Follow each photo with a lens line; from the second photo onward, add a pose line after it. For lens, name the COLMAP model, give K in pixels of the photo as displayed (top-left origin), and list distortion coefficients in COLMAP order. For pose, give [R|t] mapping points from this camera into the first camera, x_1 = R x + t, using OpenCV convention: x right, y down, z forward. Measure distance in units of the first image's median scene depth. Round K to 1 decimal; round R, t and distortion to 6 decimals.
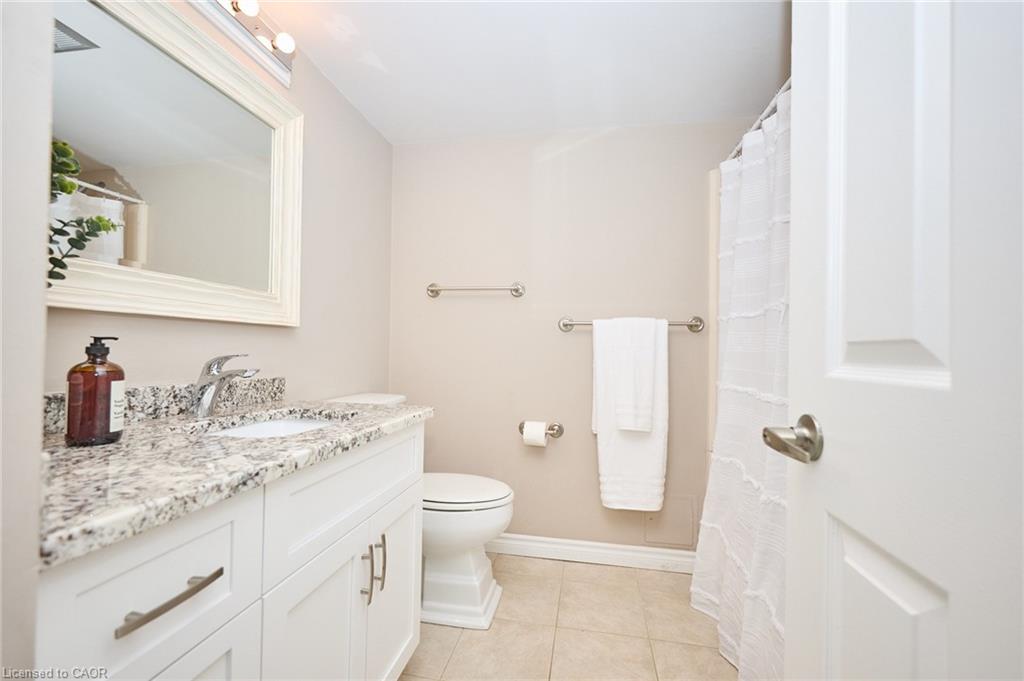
lens RADIAL K [[423.8, 0, 508.4], [0, 423.8, 345.4], [0, 0, 1]] dist [-0.000363, -0.000096]
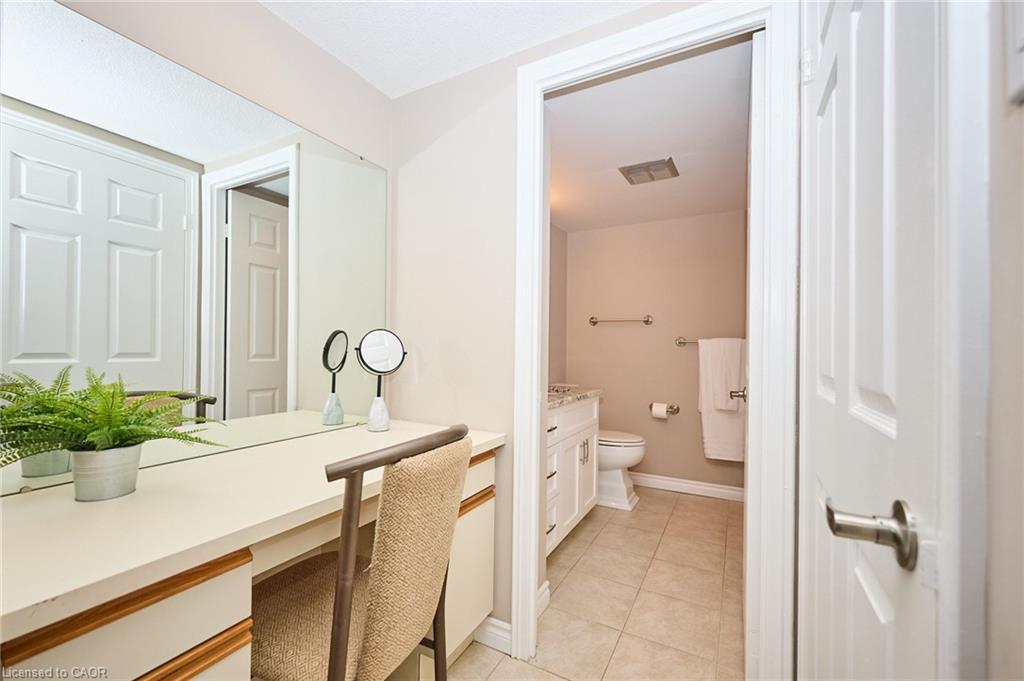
lens RADIAL K [[422.2, 0, 505.8], [0, 422.2, 344.1], [0, 0, 1]] dist [0.001054, -0.000106]
pose [[0.951115, -0.005760, -0.308783, 0.003427], [0.006156, 0.999981, 0.000307, -0.051290], [0.308776, -0.002193, 0.951132, -0.756312]]
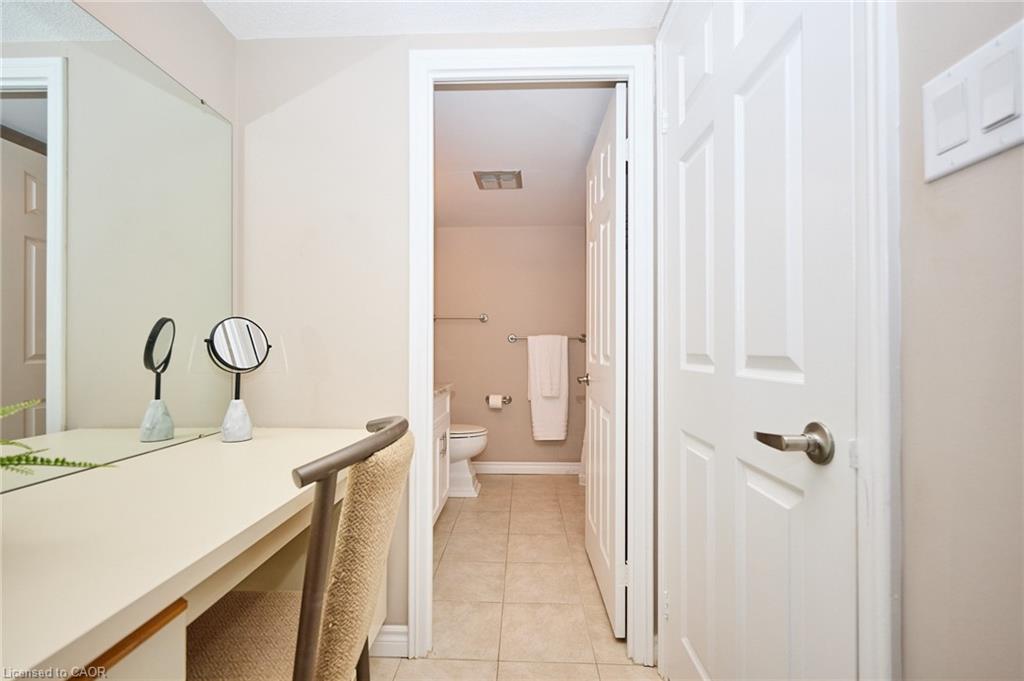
lens RADIAL K [[423.8, 0, 508.4], [0, 423.8, 345.4], [0, 0, 1]] dist [-0.000363, -0.000096]
pose [[0.987581, -0.012102, 0.156642, -0.168159], [0.011357, 0.999920, 0.005655, -0.034799], [-0.156698, -0.003806, 0.987639, -0.785298]]
